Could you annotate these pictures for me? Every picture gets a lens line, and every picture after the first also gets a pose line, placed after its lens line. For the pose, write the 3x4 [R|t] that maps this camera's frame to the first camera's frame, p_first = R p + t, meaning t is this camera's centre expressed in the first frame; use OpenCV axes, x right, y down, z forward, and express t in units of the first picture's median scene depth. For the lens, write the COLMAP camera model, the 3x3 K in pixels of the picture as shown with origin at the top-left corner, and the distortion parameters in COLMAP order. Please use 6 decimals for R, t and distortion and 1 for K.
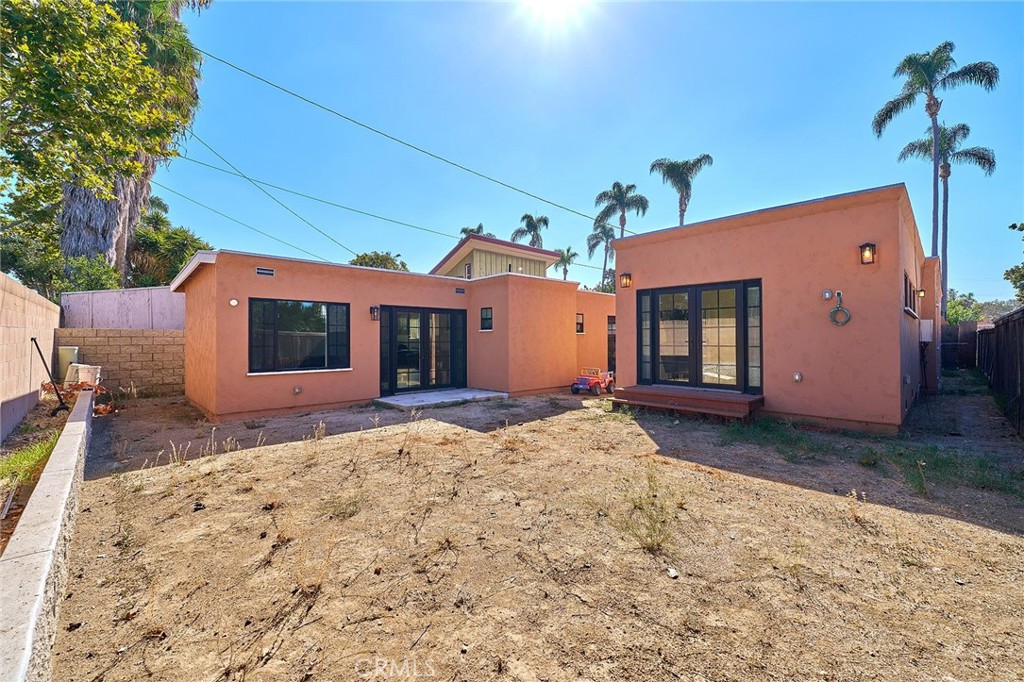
lens RADIAL K [[422.9, 0, 509.1], [0, 422.9, 338.3], [0, 0, 1]] dist [0.001192, -0.000268]
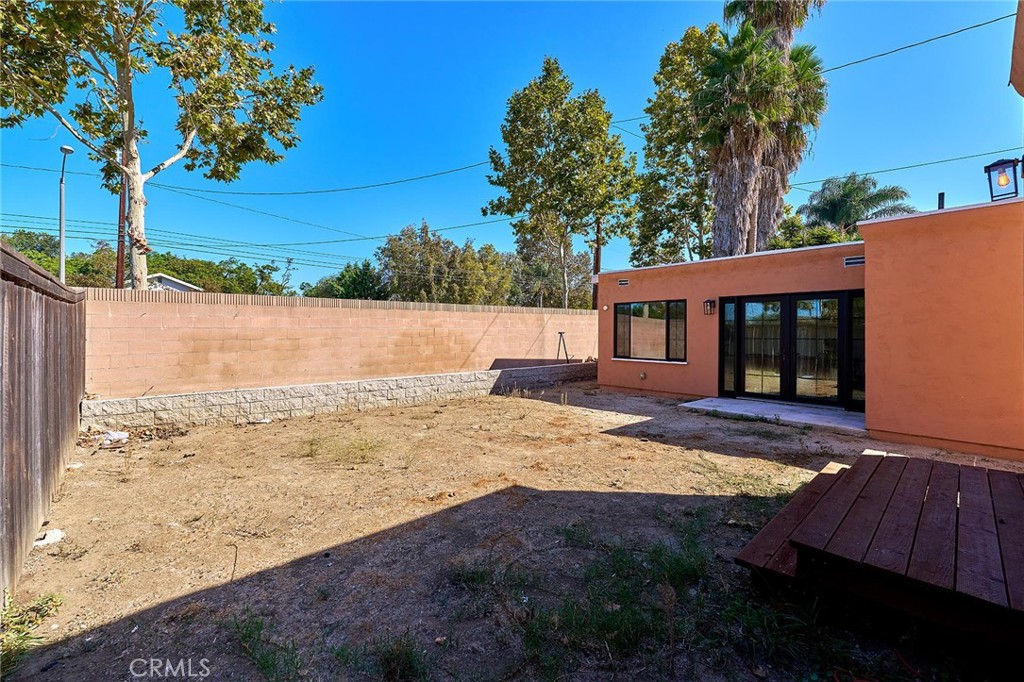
lens RADIAL K [[422.9, 0, 514.3], [0, 422.9, 331.3], [0, 0, 1]] dist [0.001192, -0.000268]
pose [[0.002254, -0.002360, -0.999995, 1.225304], [-0.004328, 0.999988, -0.002370, -0.001463], [0.999988, 0.004334, 0.002244, 1.098655]]
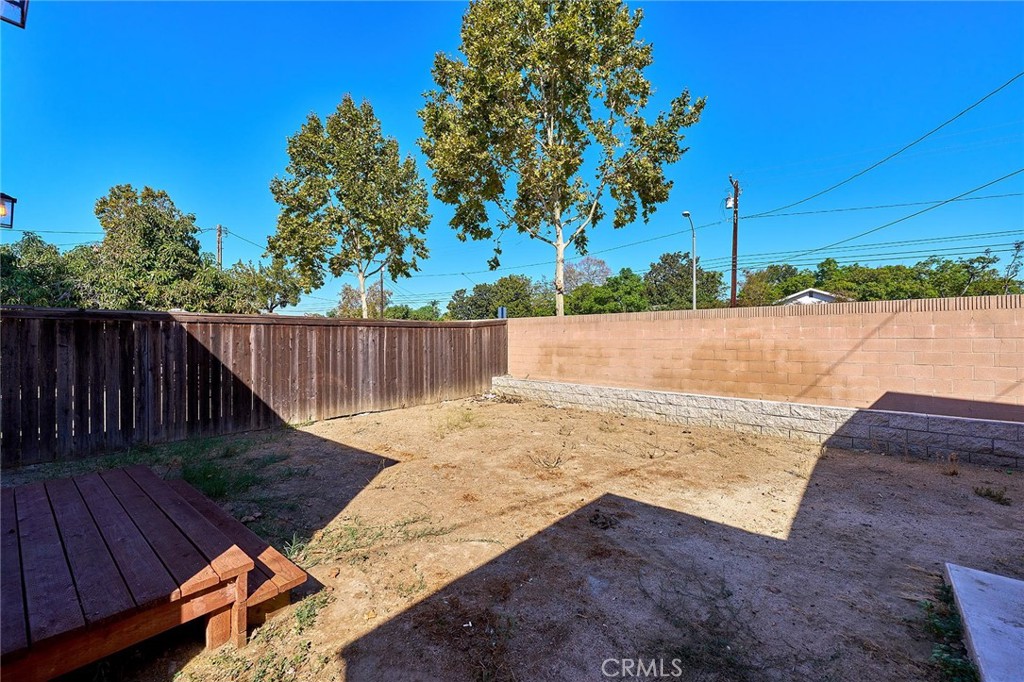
lens RADIAL K [[422.9, 0, 516.8], [0, 422.9, 340.7], [0, 0, 1]] dist [0.001192, -0.000268]
pose [[-0.990845, -0.007958, -0.134769, 0.233336], [-0.008760, 0.999947, 0.005359, -0.017204], [0.134719, 0.006490, -0.990863, 2.218230]]
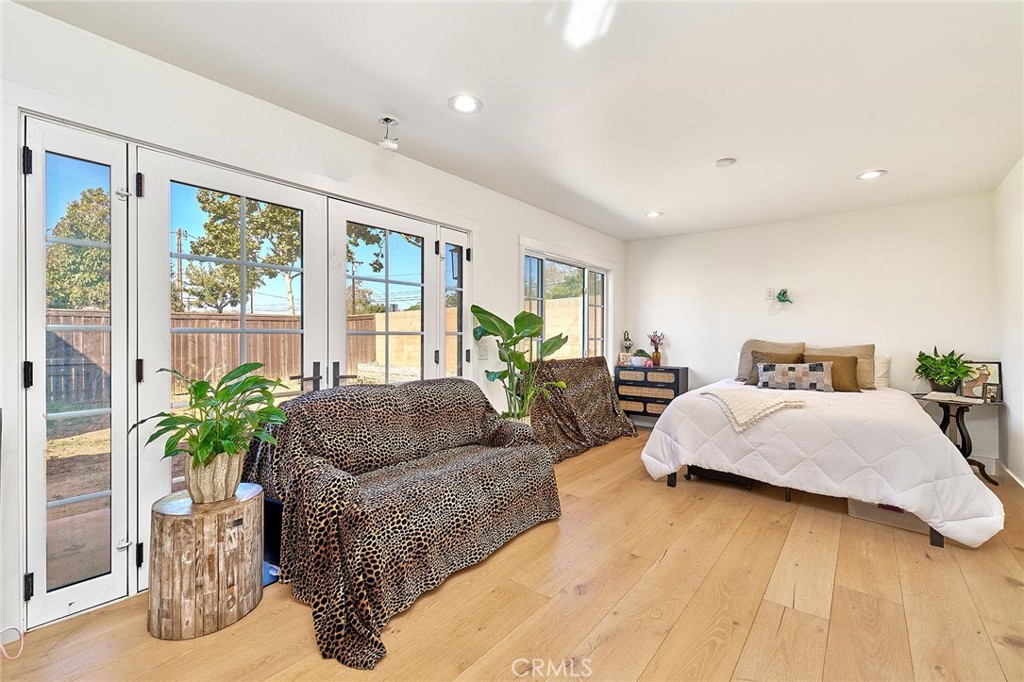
lens RADIAL K [[422.9, 0, 513.7], [0, 422.9, 339.0], [0, 0, 1]] dist [0.001192, -0.000268]
pose [[-0.989680, -0.001379, -0.143288, -0.551213], [-0.002009, 0.999989, 0.004249, 0.023251], [0.143281, 0.004493, -0.989672, 2.722104]]
